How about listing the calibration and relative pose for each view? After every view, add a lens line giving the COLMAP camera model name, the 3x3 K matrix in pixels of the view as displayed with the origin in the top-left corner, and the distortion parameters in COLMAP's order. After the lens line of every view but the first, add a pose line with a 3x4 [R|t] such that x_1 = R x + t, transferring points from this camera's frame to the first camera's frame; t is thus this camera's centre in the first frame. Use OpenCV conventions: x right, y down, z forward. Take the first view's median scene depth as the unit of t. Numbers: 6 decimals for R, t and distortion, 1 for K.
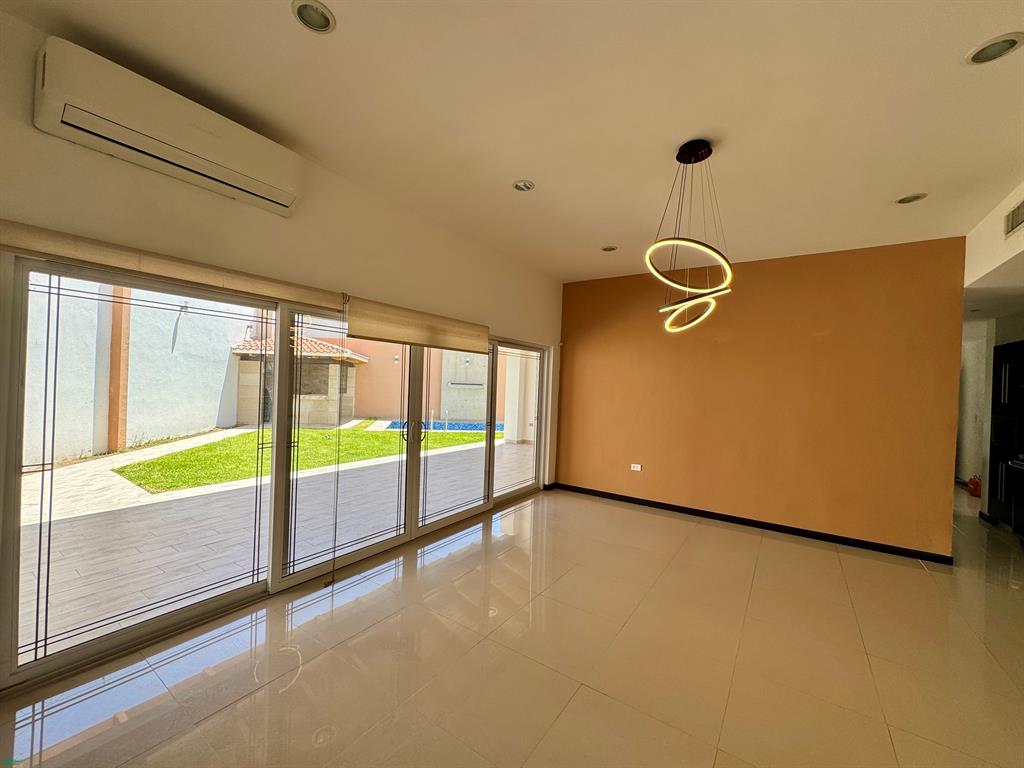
lens RADIAL K [[409.8, 0, 513.5], [0, 409.8, 382.9], [0, 0, 1]] dist [0.001855, 0.000604]
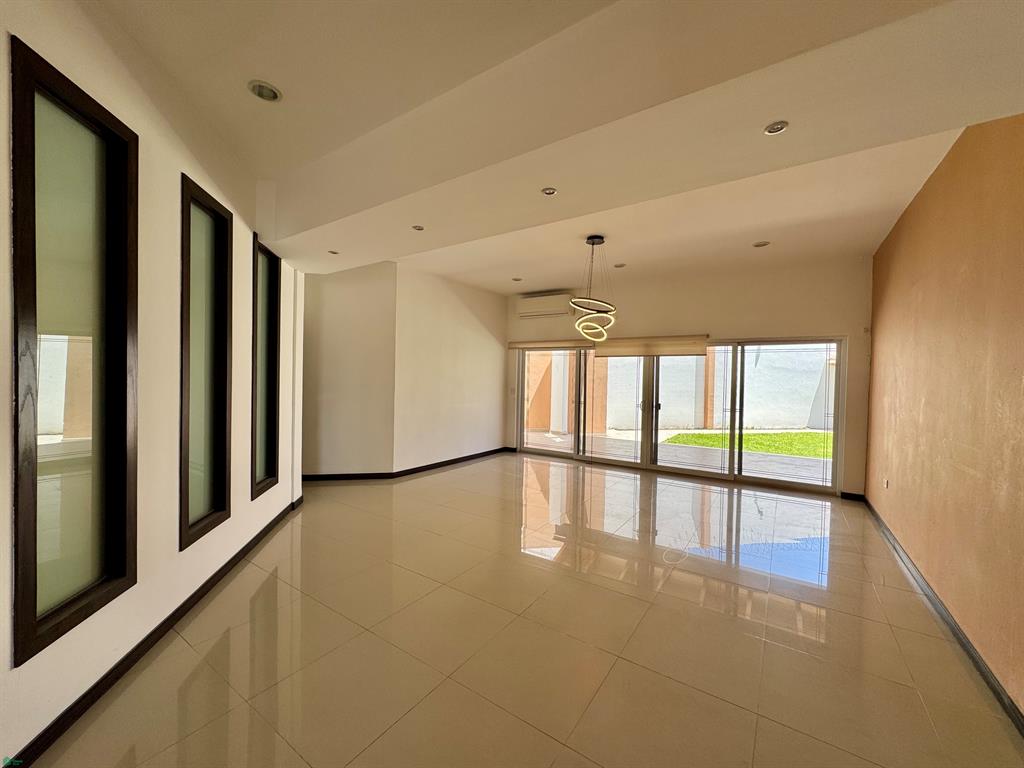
lens RADIAL K [[409.8, 0, 513.1], [0, 409.8, 383.5], [0, 0, 1]] dist [0.001855, 0.000604]
pose [[0.016054, -0.019825, -0.999675, 0.443895], [-0.017654, 0.999642, -0.020108, 0.020809], [0.999715, 0.017971, 0.015698, 0.124077]]
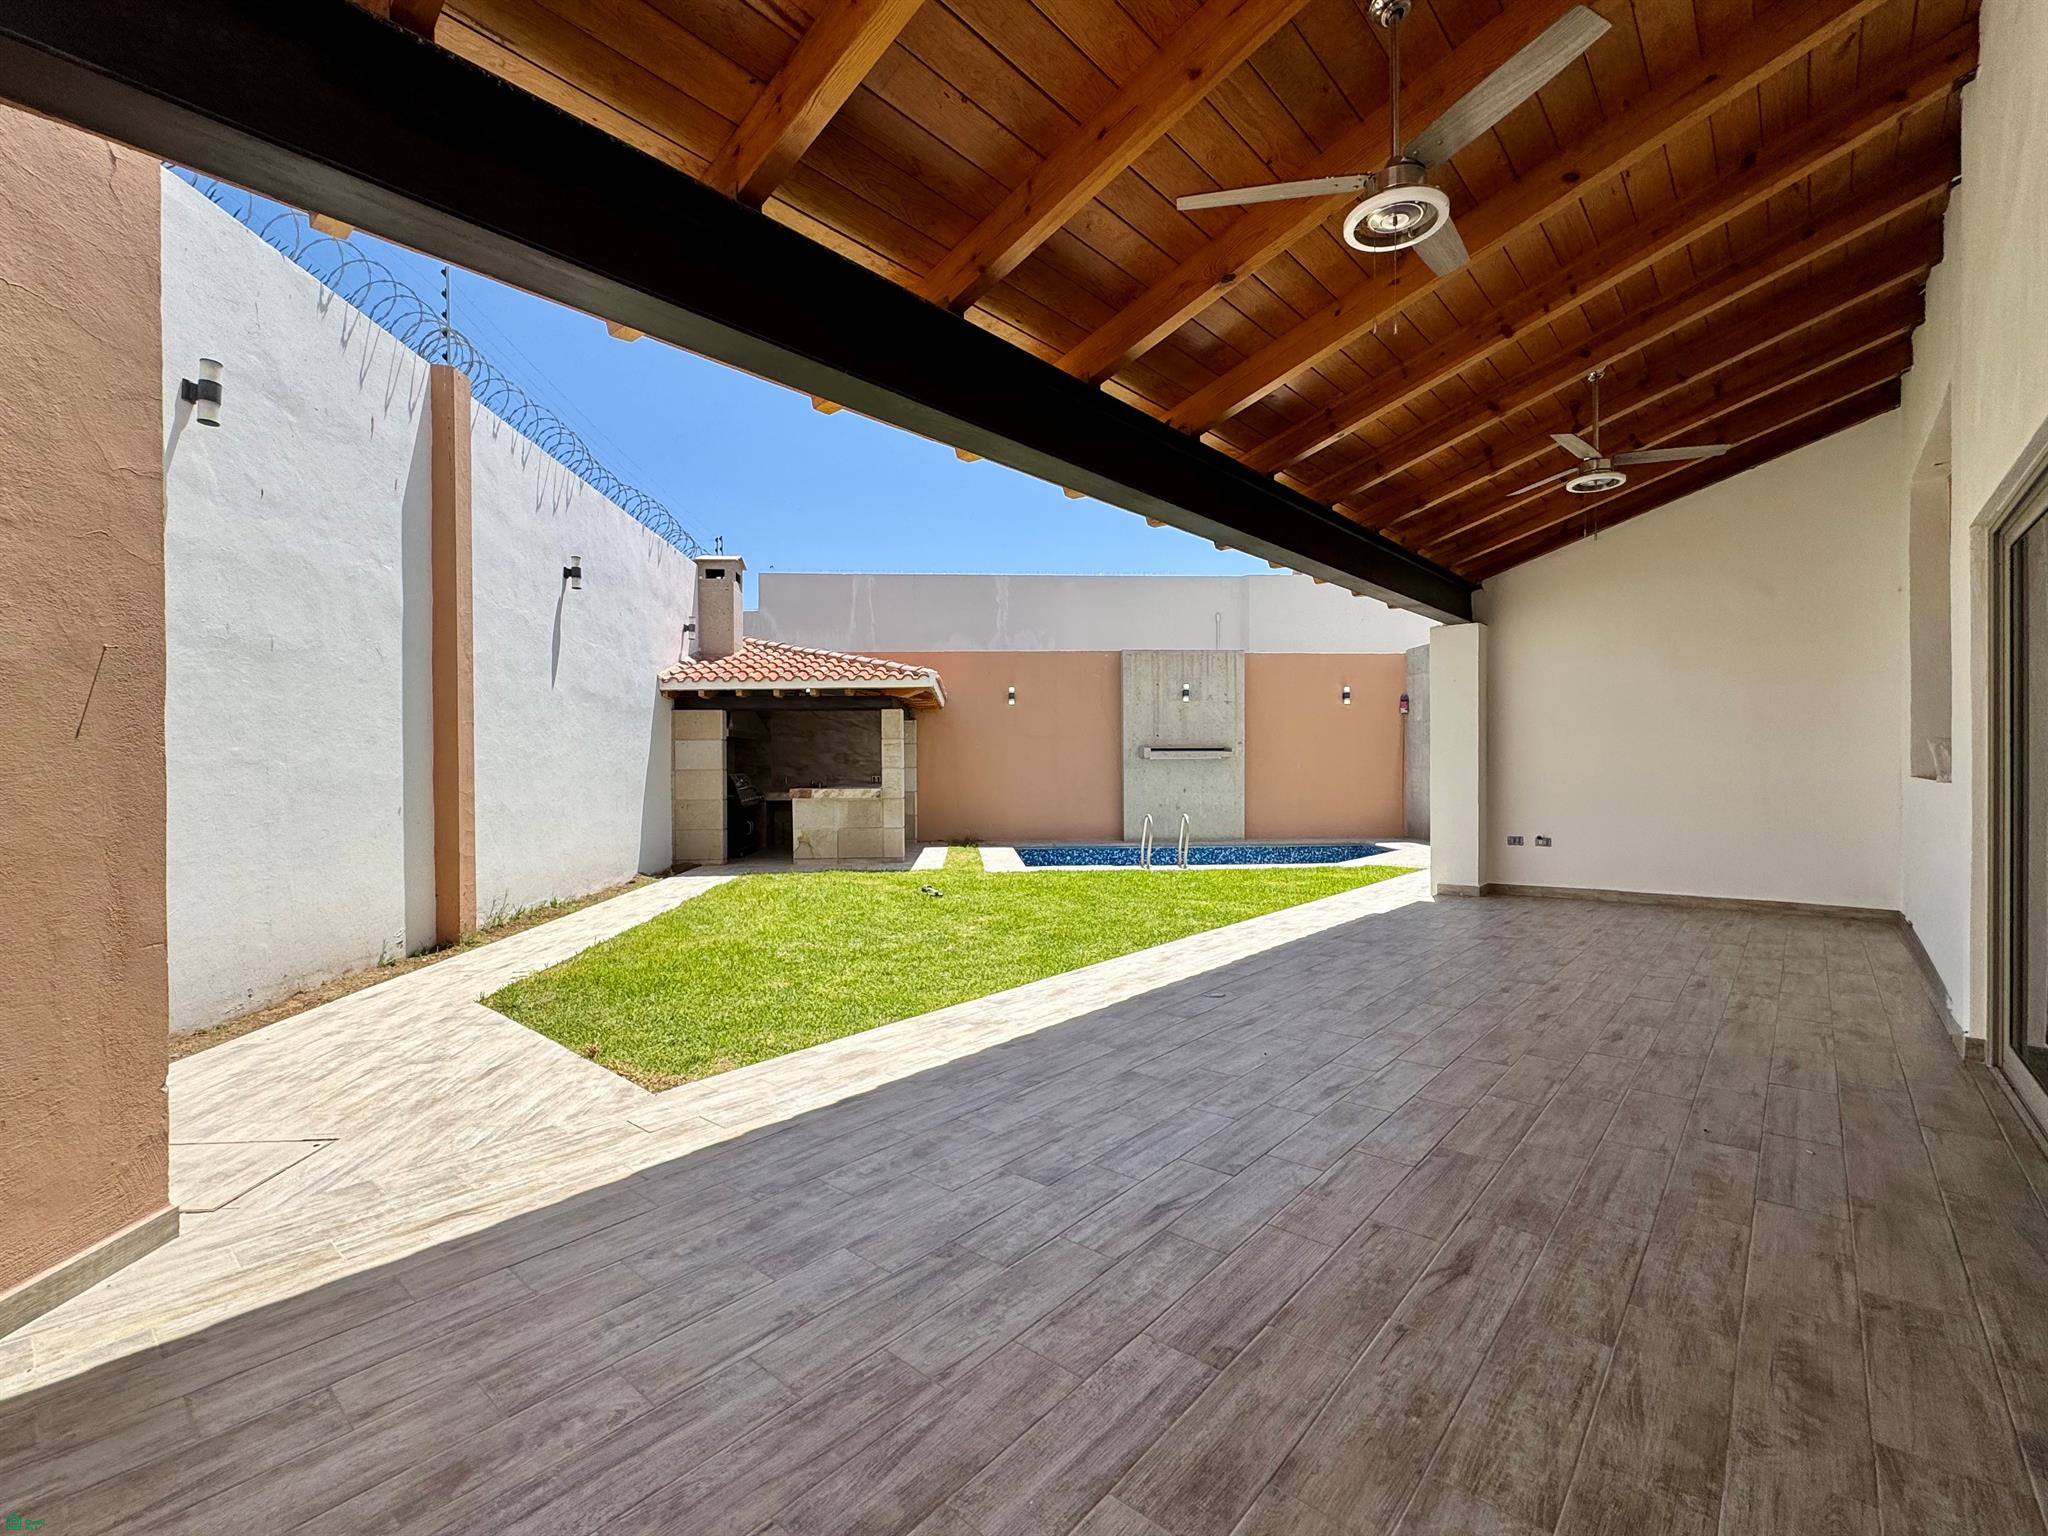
lens RADIAL K [[891.5, 0, 1024.6], [0, 891.5, 767.1], [0, 0, 1]] dist [0.001286, 0.000264]
pose [[0.991798, -0.041775, -0.120796, -0.228604], [0.042133, 0.999112, 0.000417, 0.018127], [0.120671, -0.005504, 0.992677, 0.166827]]
